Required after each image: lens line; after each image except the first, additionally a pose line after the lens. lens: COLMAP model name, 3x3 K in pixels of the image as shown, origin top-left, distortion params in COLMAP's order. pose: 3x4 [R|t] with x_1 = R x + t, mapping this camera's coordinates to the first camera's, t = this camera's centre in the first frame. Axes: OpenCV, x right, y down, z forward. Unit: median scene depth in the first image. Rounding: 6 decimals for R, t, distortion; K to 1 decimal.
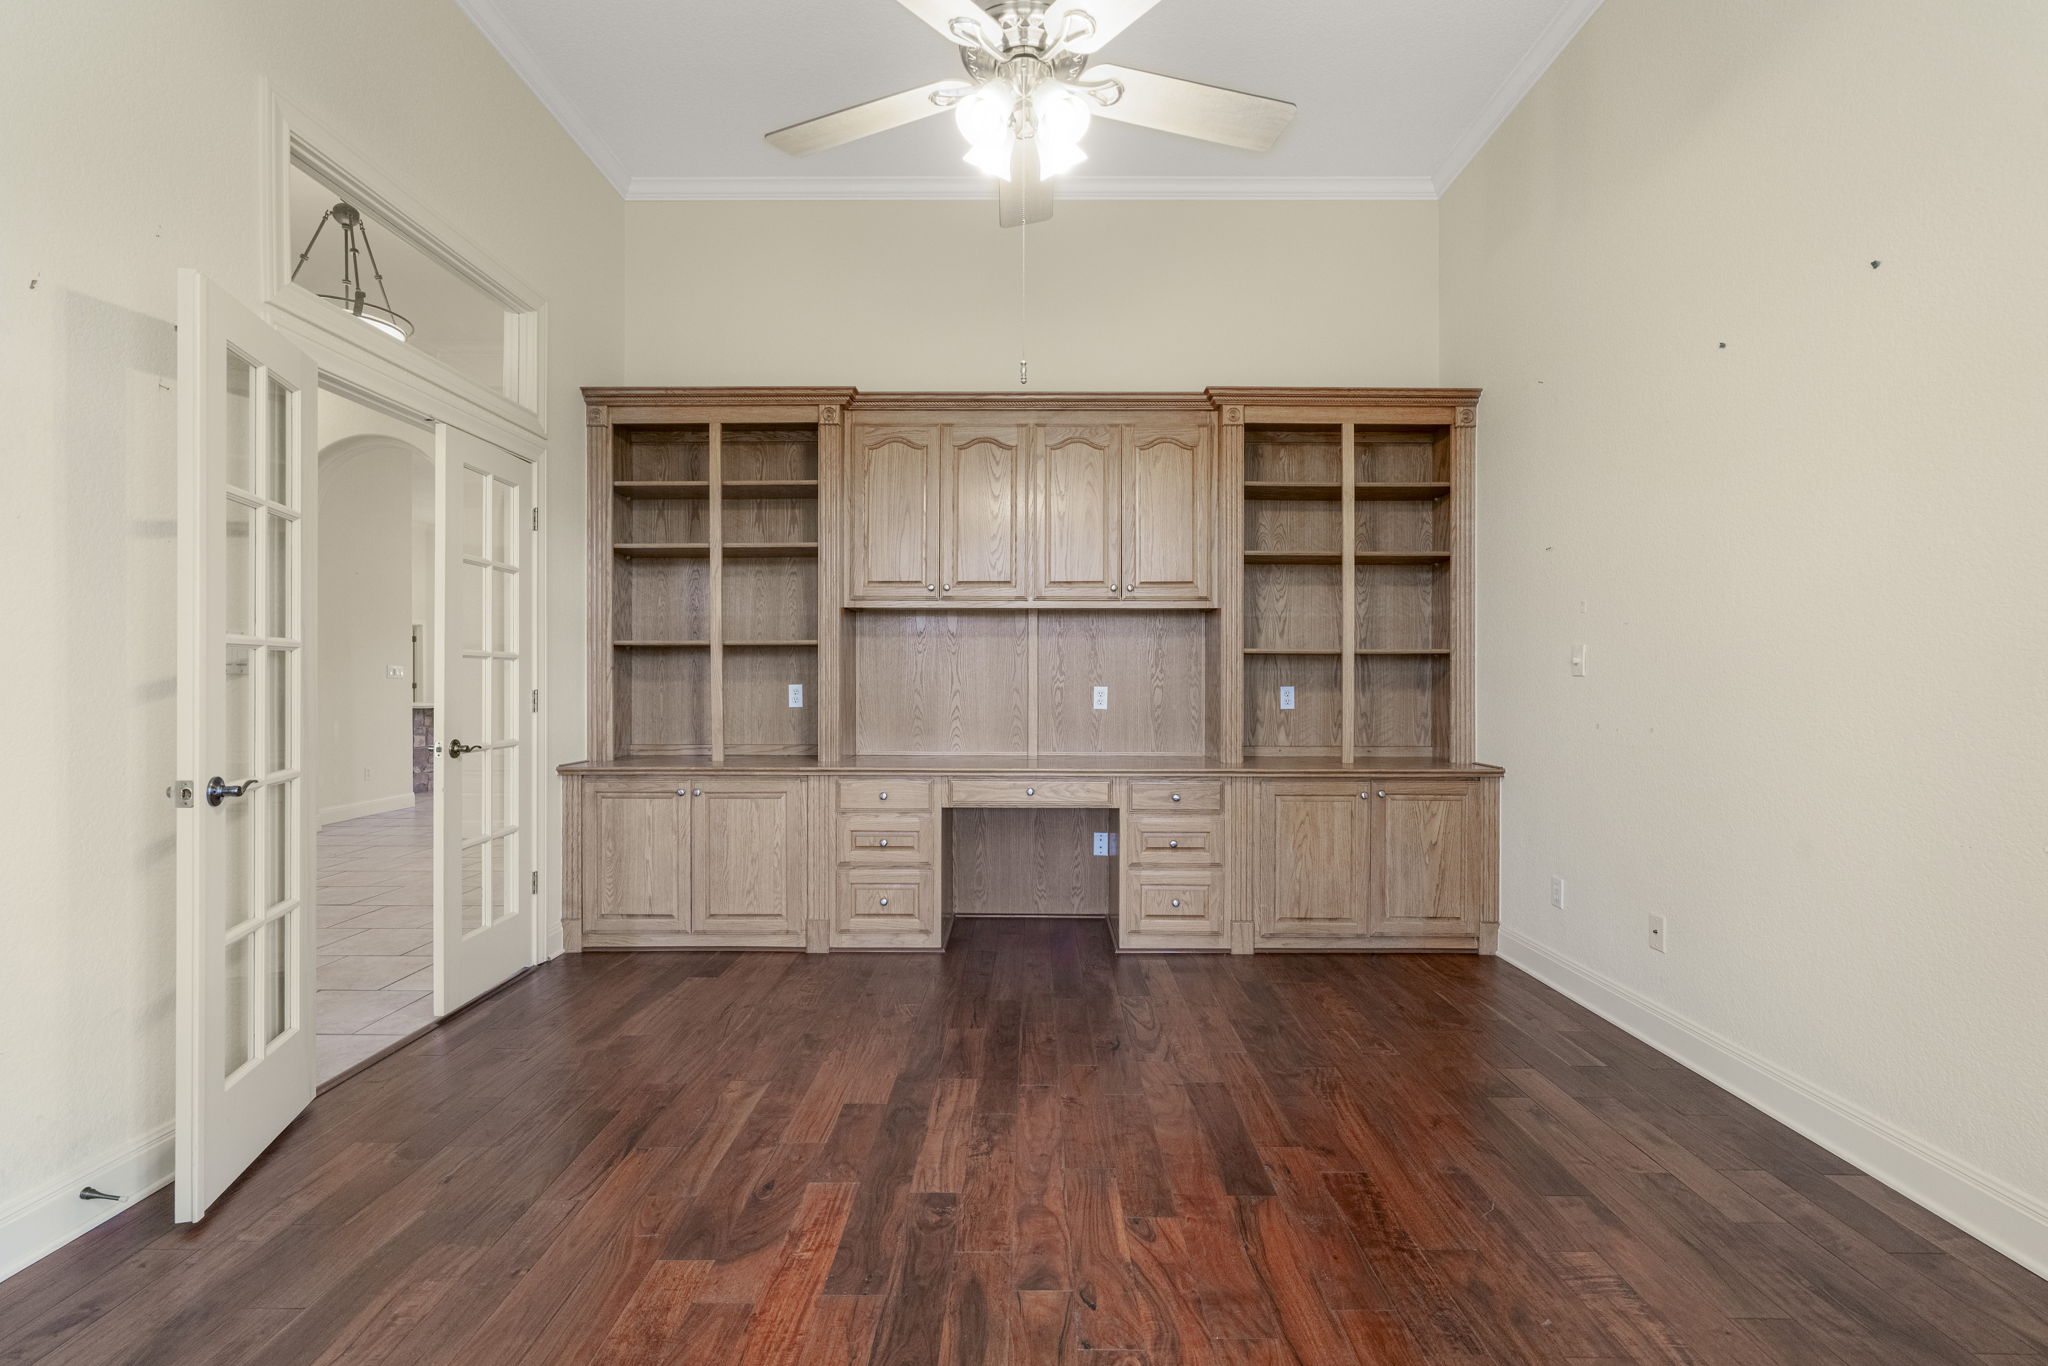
lens RADIAL K [[929.6, 0, 1029.4], [0, 929.6, 681.2], [0, 0, 1]] dist [-0.000399, 0.001218]
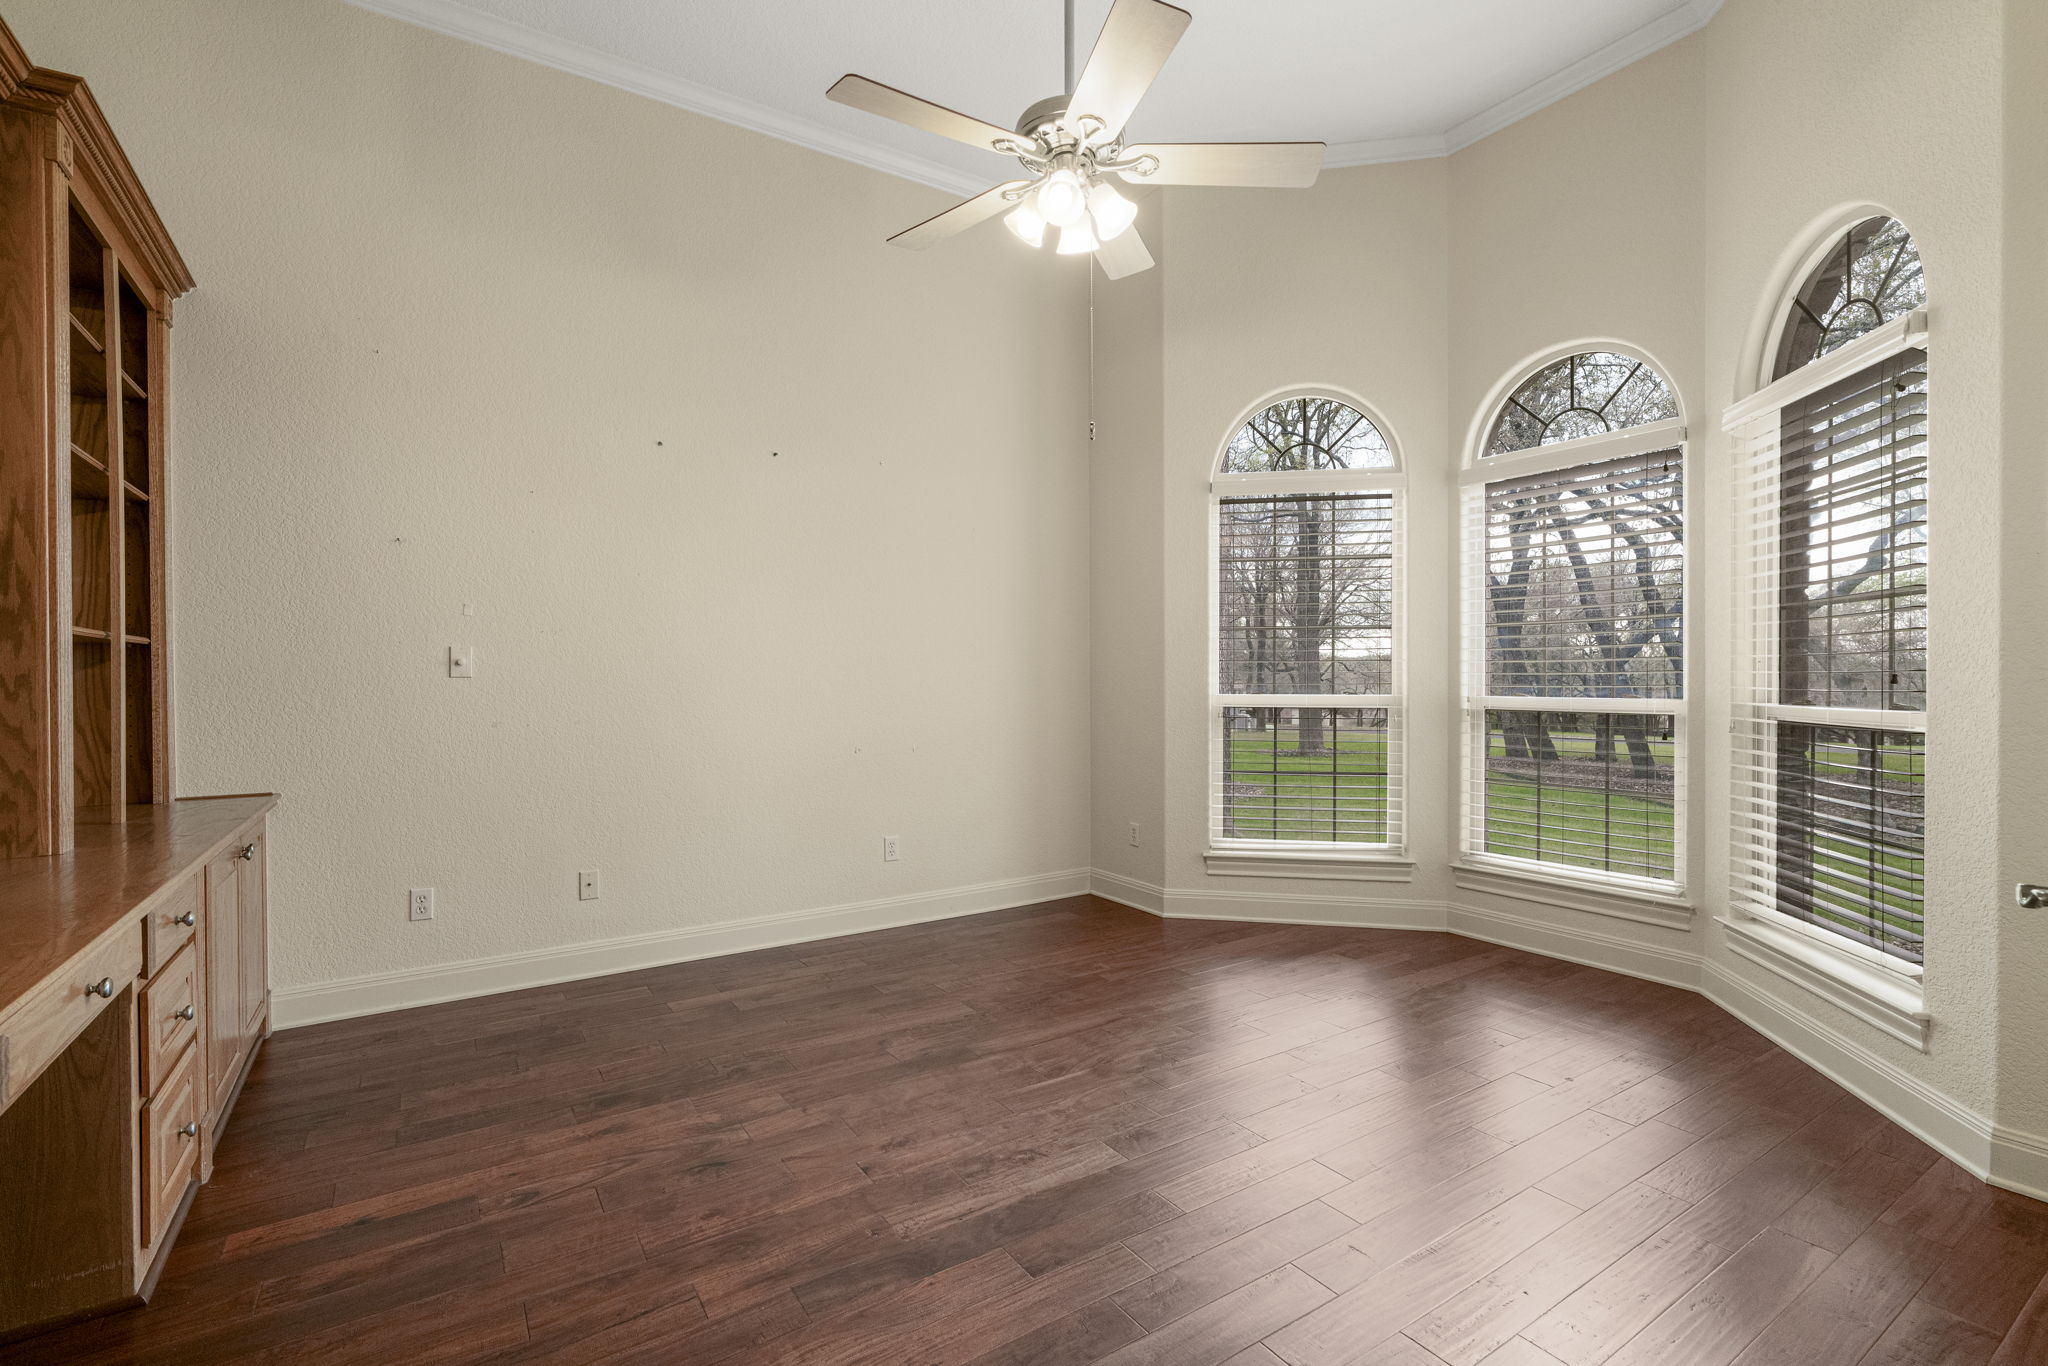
lens RADIAL K [[929.6, 0, 1029.7], [0, 929.6, 684.4], [0, 0, 1]] dist [-0.000399, 0.001218]
pose [[-0.556071, -0.003944, 0.831125, -0.787422], [0.004816, 0.999957, 0.007968, -0.002730], [-0.831121, 0.008434, -0.556028, 1.398996]]
